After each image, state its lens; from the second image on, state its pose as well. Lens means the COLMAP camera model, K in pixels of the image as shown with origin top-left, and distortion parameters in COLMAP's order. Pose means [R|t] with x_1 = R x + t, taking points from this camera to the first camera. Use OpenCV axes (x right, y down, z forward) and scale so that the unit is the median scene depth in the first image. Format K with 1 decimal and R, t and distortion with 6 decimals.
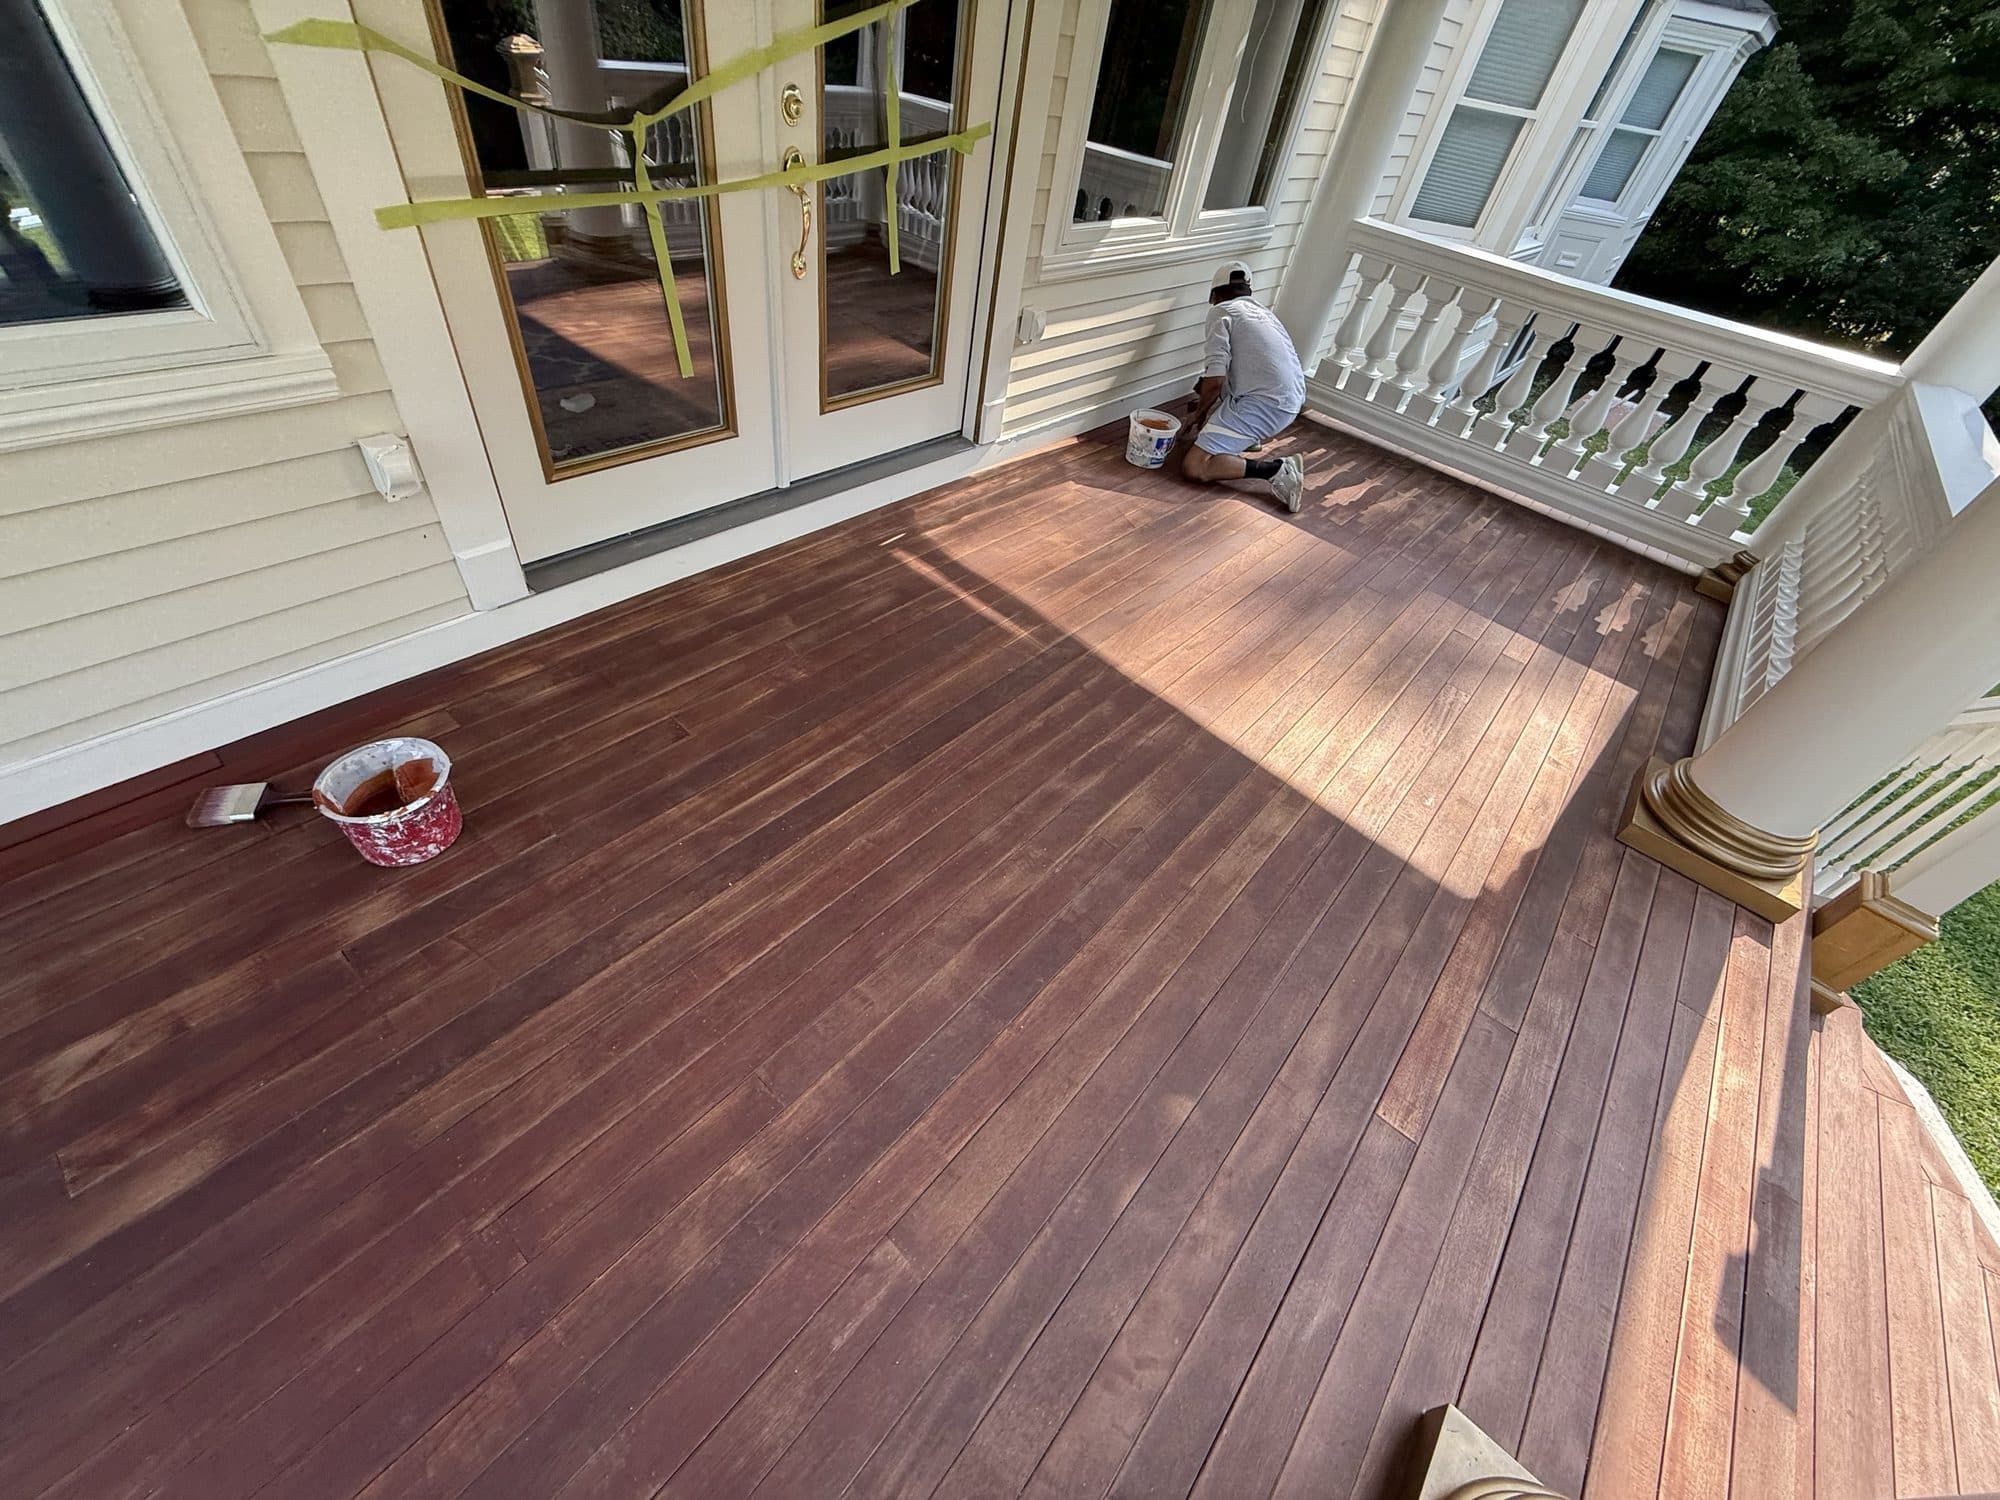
lens RADIAL K [[790.2, 0, 1004.9], [0, 790.2, 744.3], [0, 0, 1]] dist [-0.000608, 0.000215]
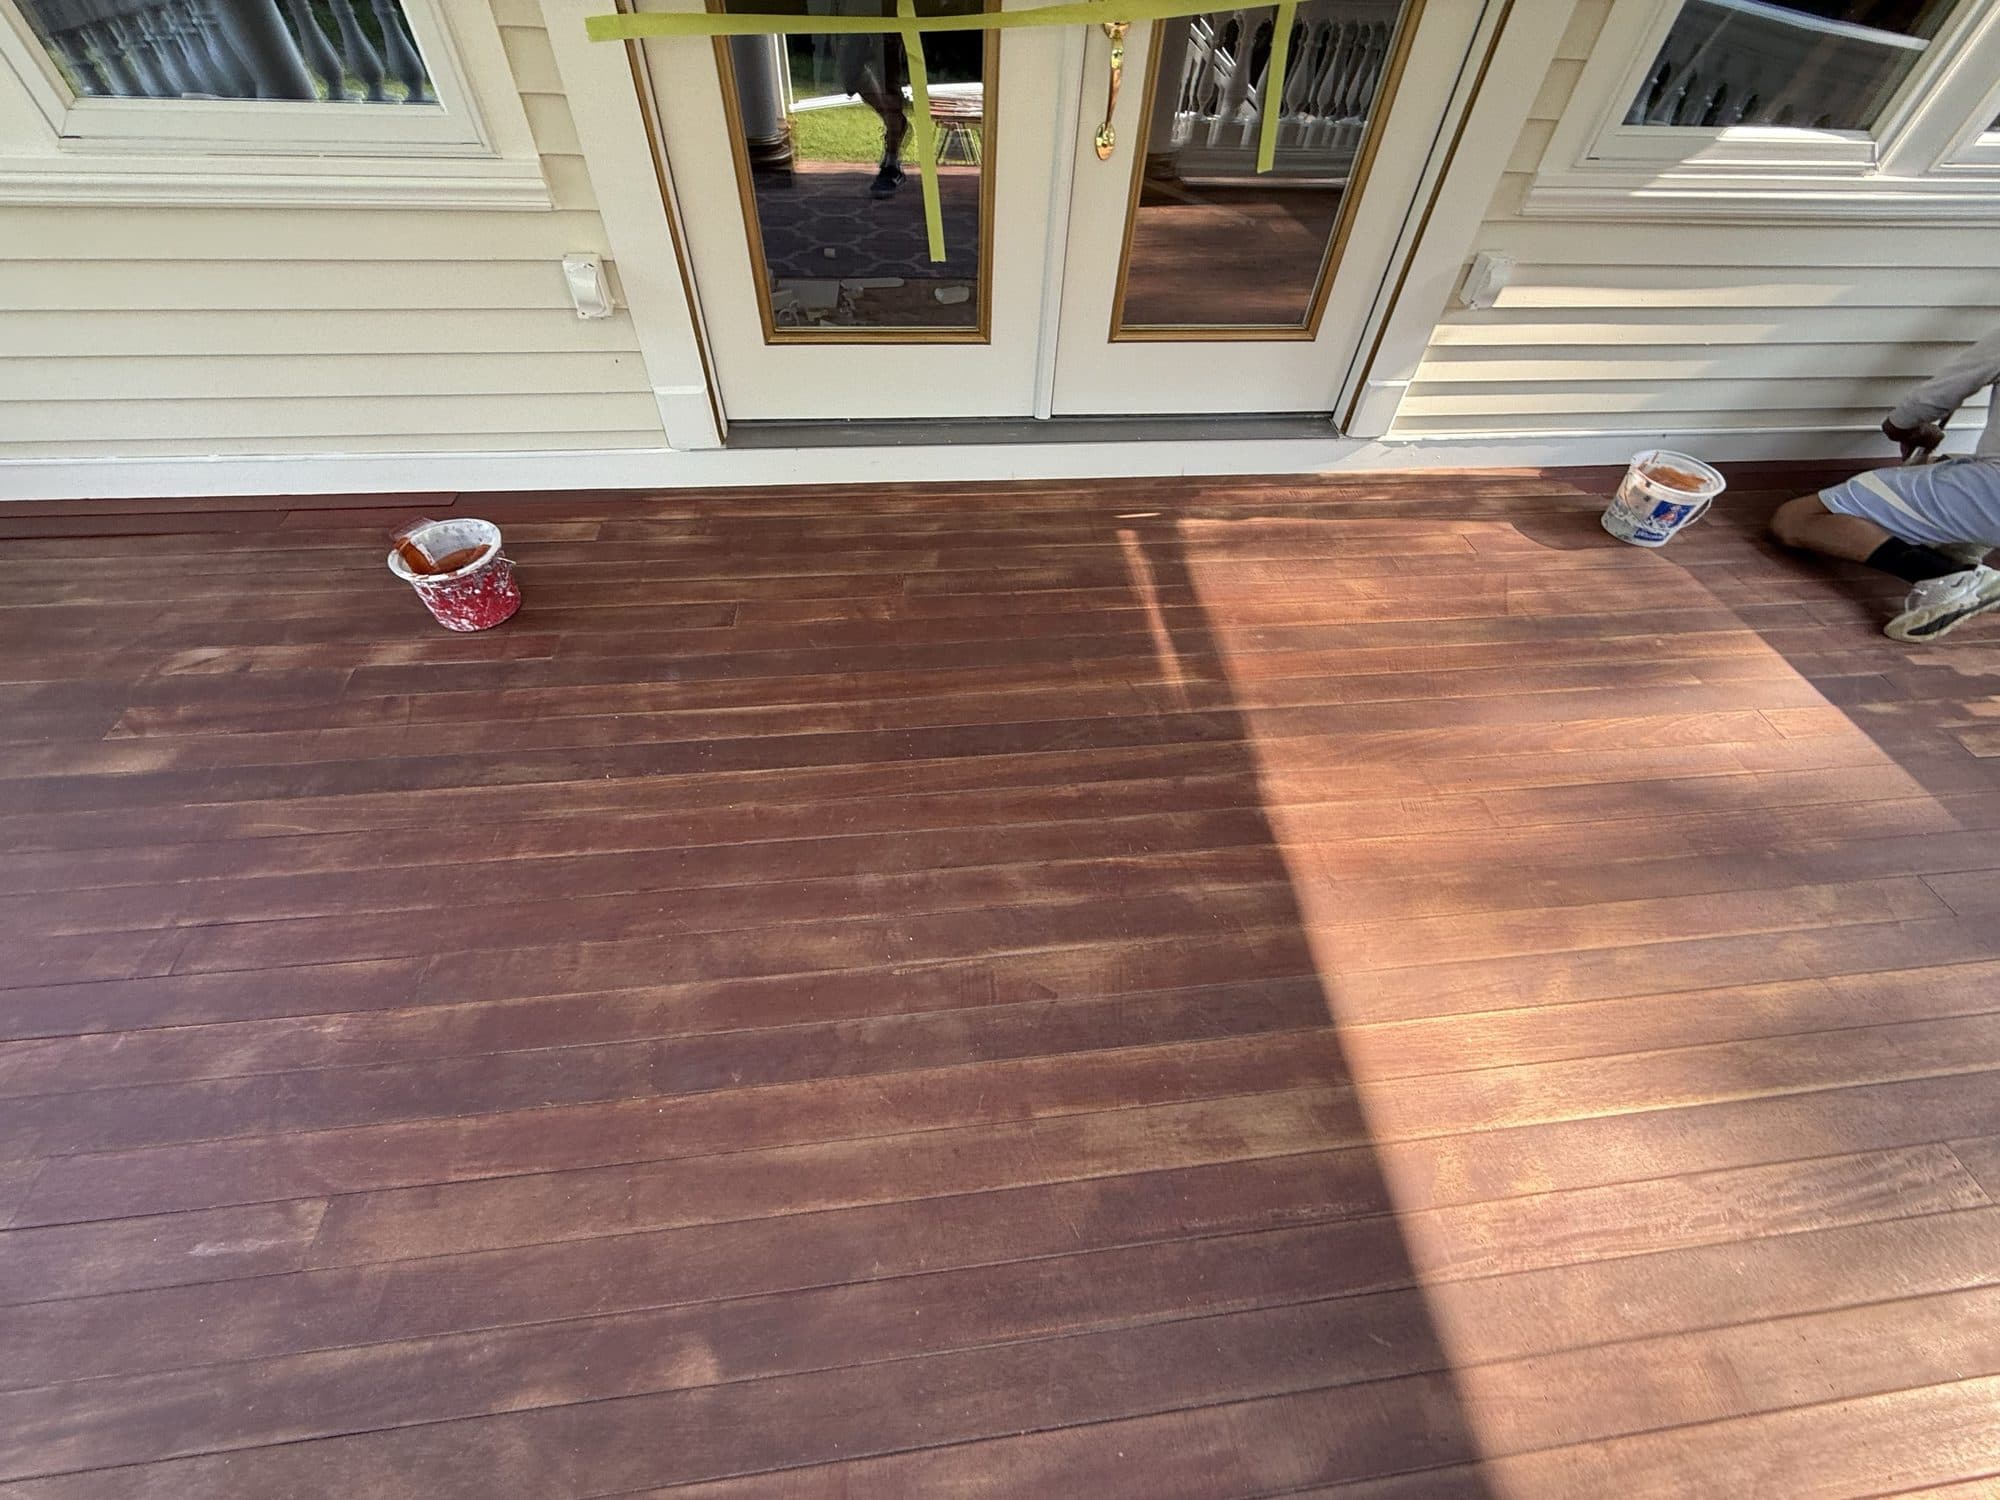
lens RADIAL K [[790.2, 0, 996.6], [0, 790.2, 749.6], [0, 0, 1]] dist [-0.000608, 0.000215]
pose [[0.732222, 0.441626, -0.518476, 0.364397], [-0.421005, 0.891900, 0.165132, -0.157736], [0.535355, 0.097368, 0.838996, 0.361253]]
